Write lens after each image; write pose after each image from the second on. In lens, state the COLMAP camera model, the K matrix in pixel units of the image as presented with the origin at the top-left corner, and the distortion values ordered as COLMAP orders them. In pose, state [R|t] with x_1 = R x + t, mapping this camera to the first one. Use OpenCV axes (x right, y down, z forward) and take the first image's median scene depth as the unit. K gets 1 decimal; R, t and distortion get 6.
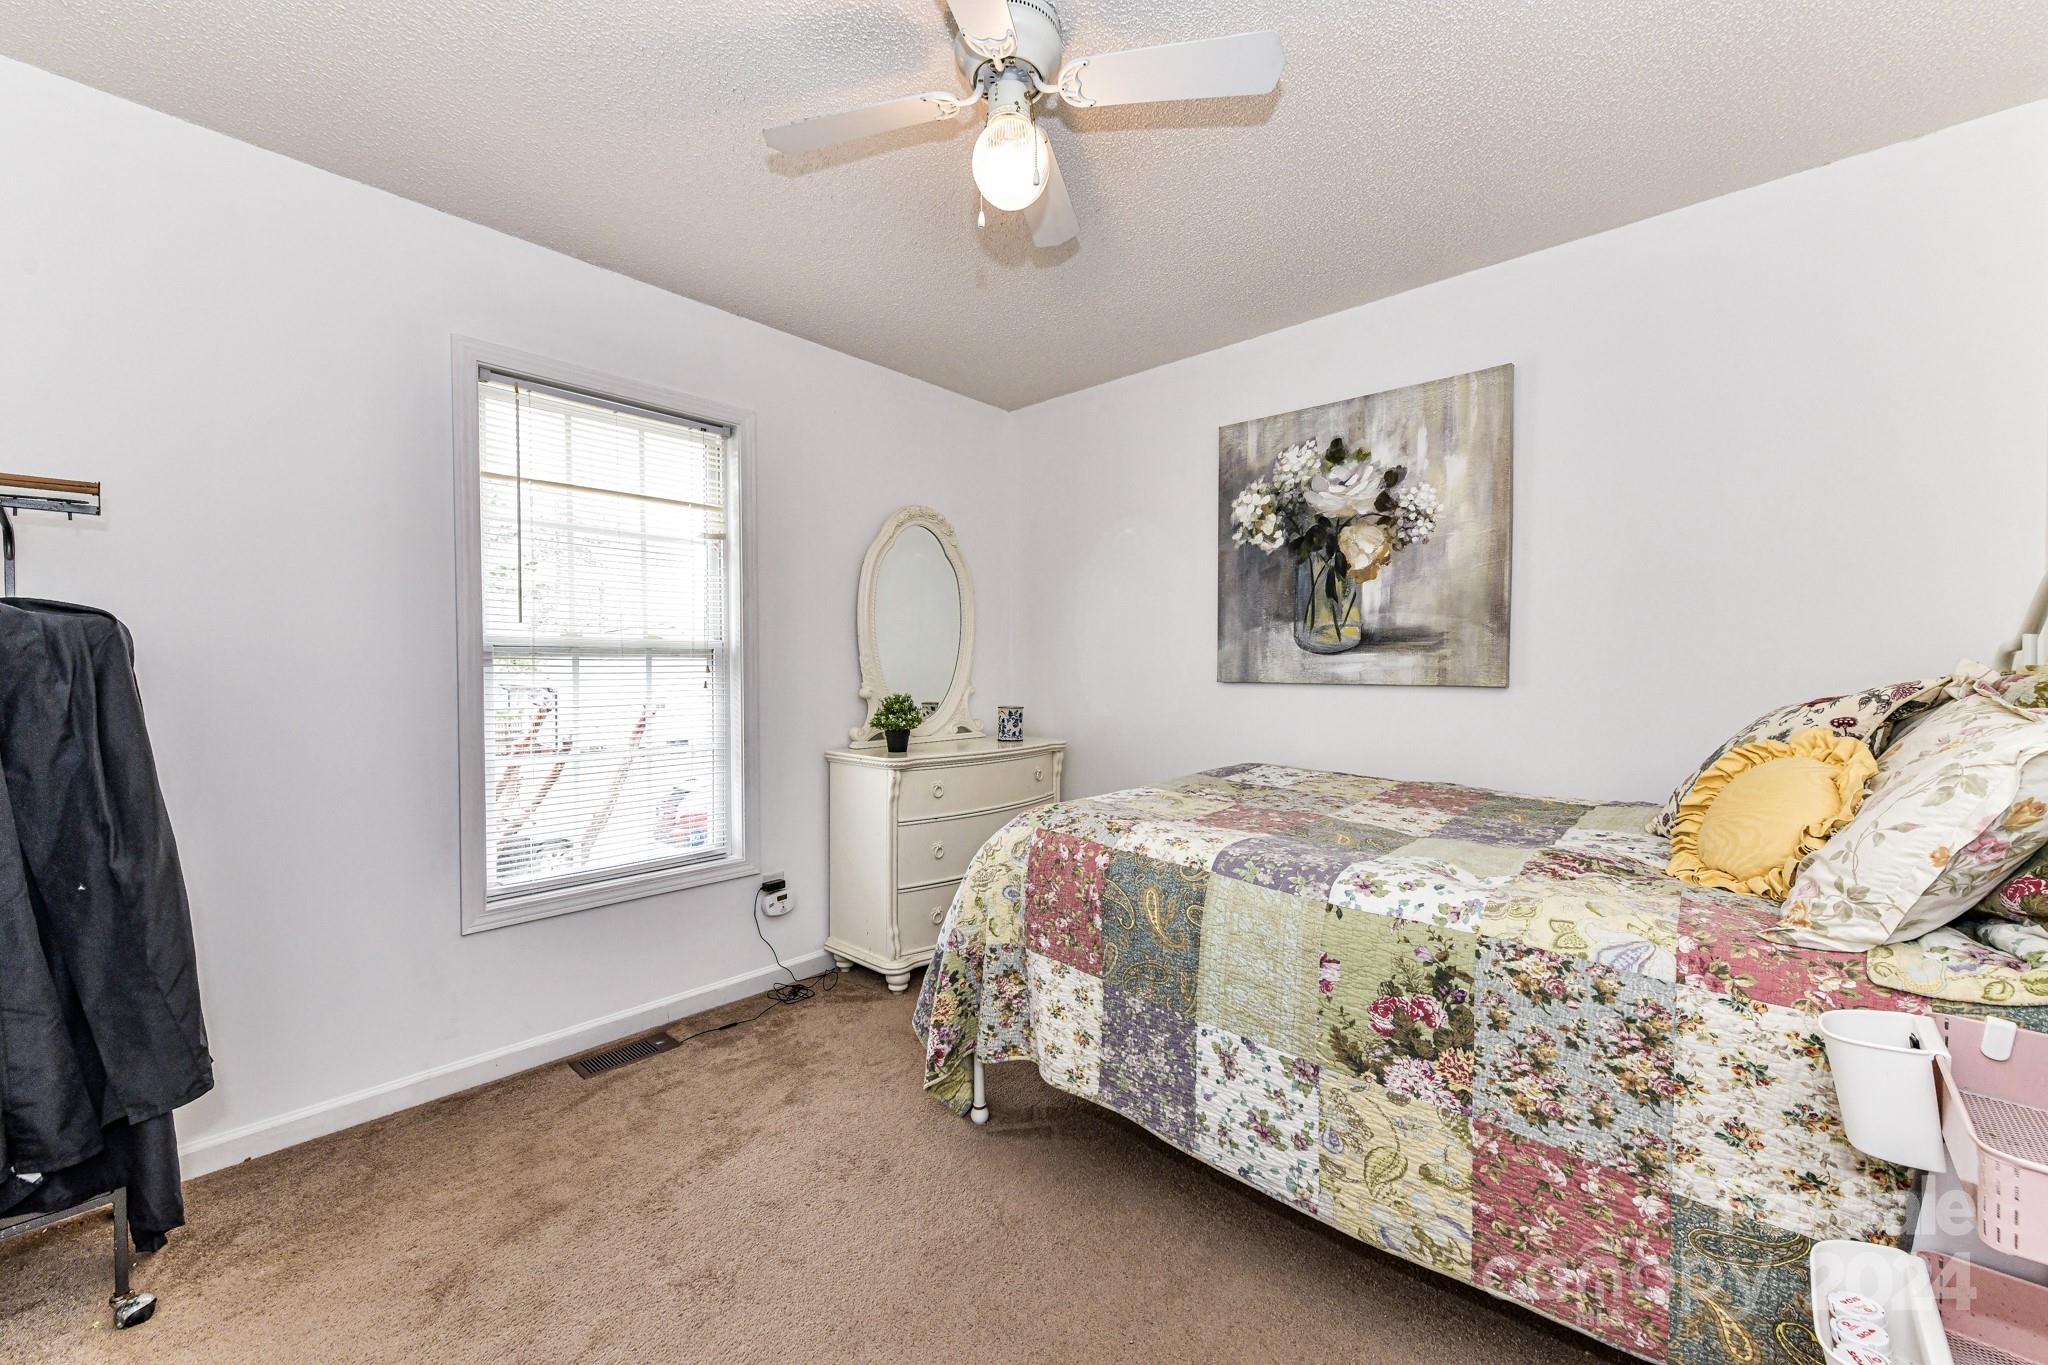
lens RADIAL K [[809.3, 0, 1030.3], [0, 809.3, 682.7], [0, 0, 1]] dist [0.005049, -0.001732]
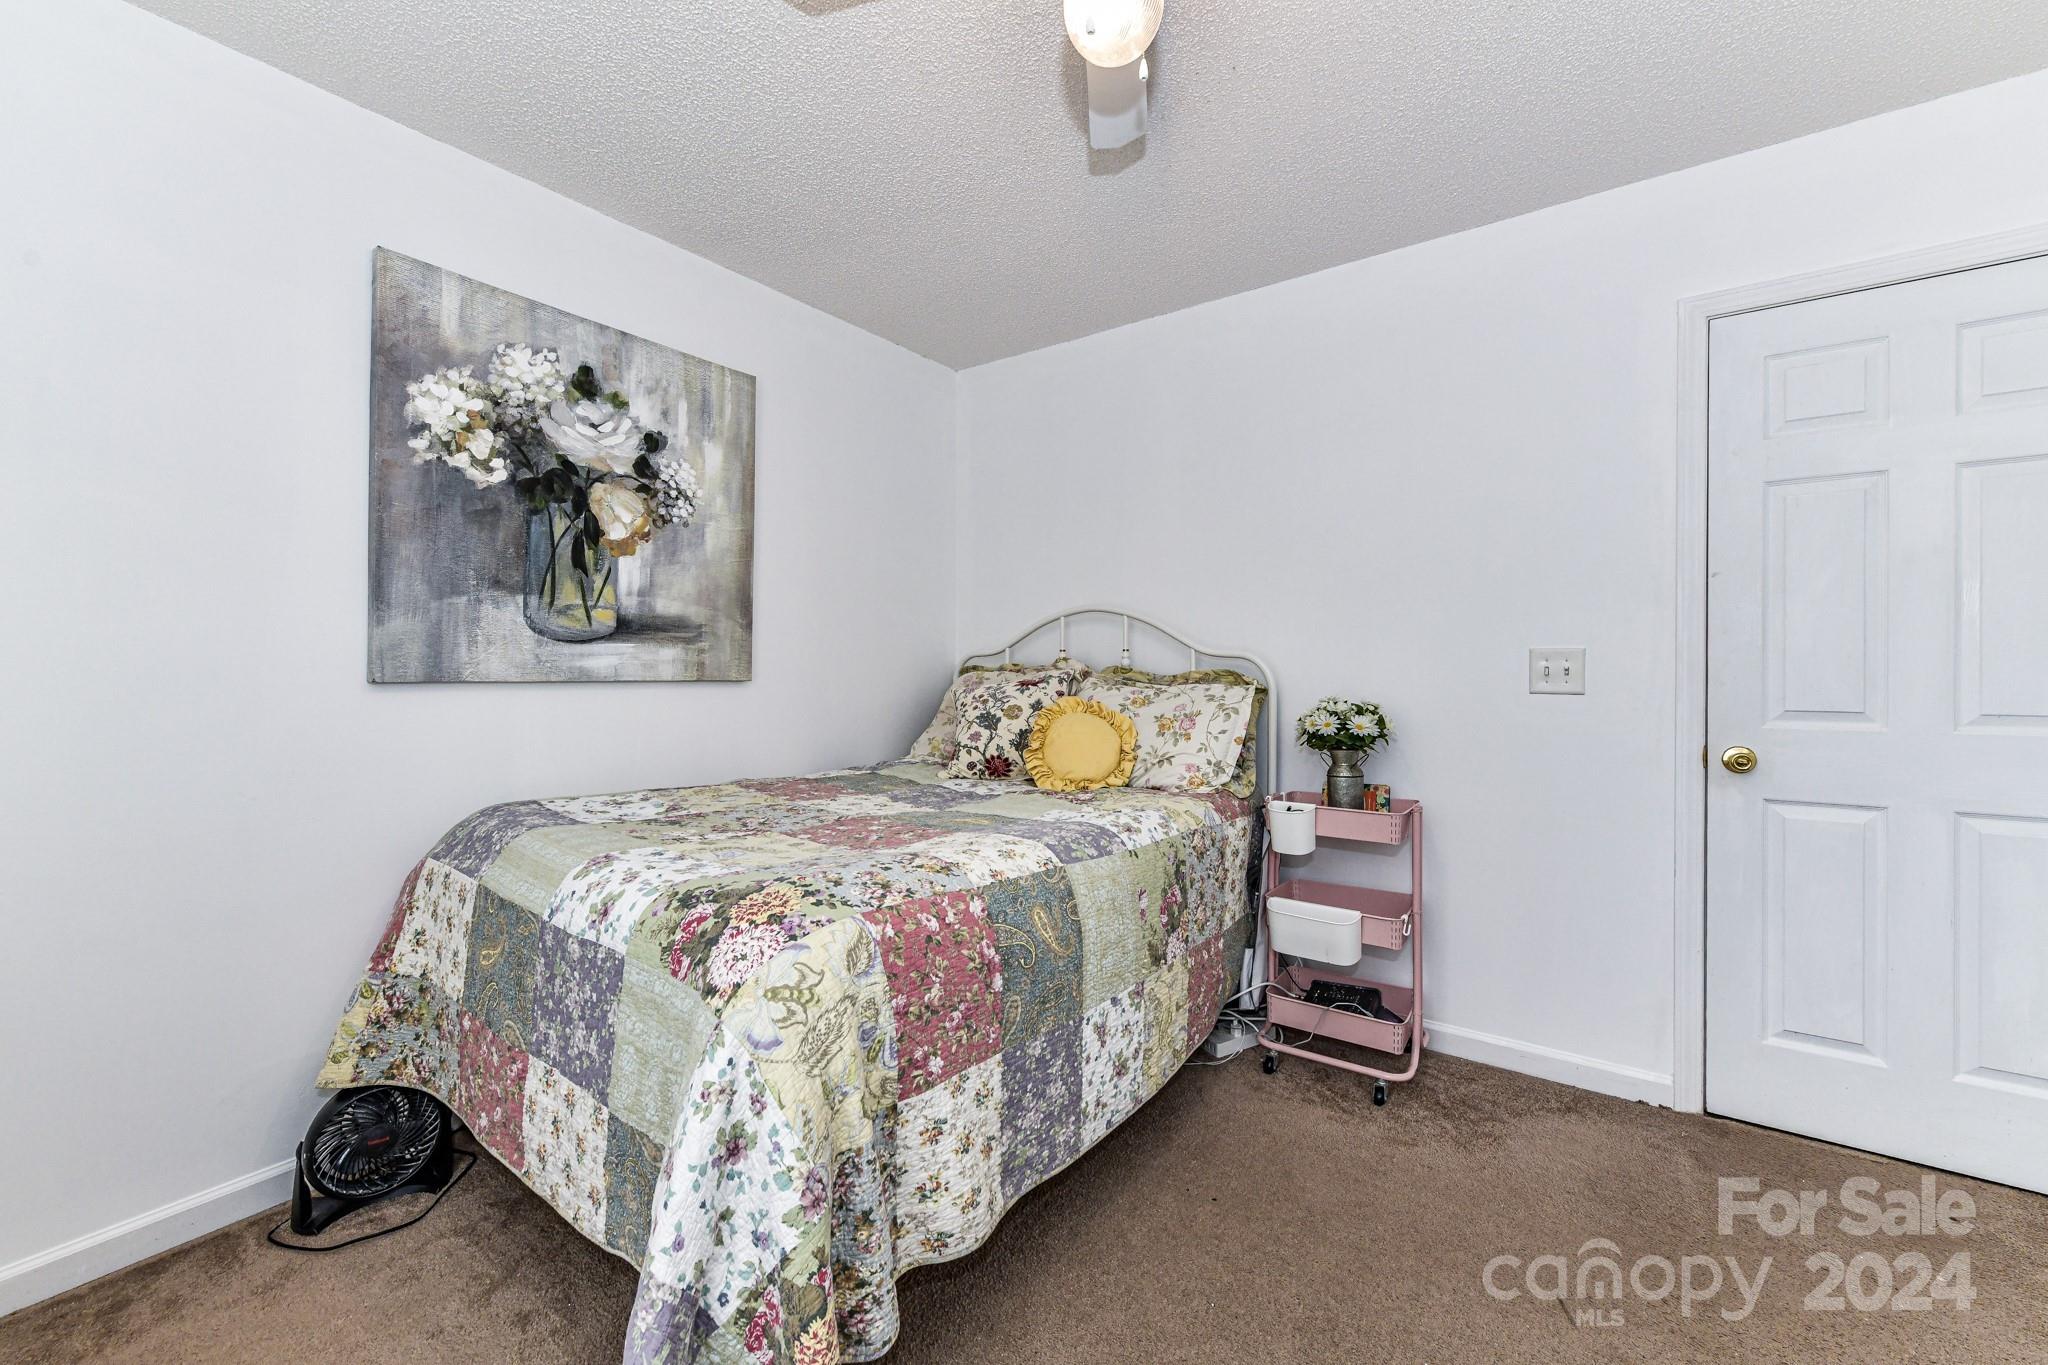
lens RADIAL K [[809.3, 0, 1030.8], [0, 809.3, 671.6], [0, 0, 1]] dist [0.005049, -0.001732]
pose [[-0.104361, -0.002441, 0.994536, -0.463483], [0.014146, 0.999892, 0.003939, -0.005039], [-0.994439, 0.014480, -0.104315, 0.694935]]
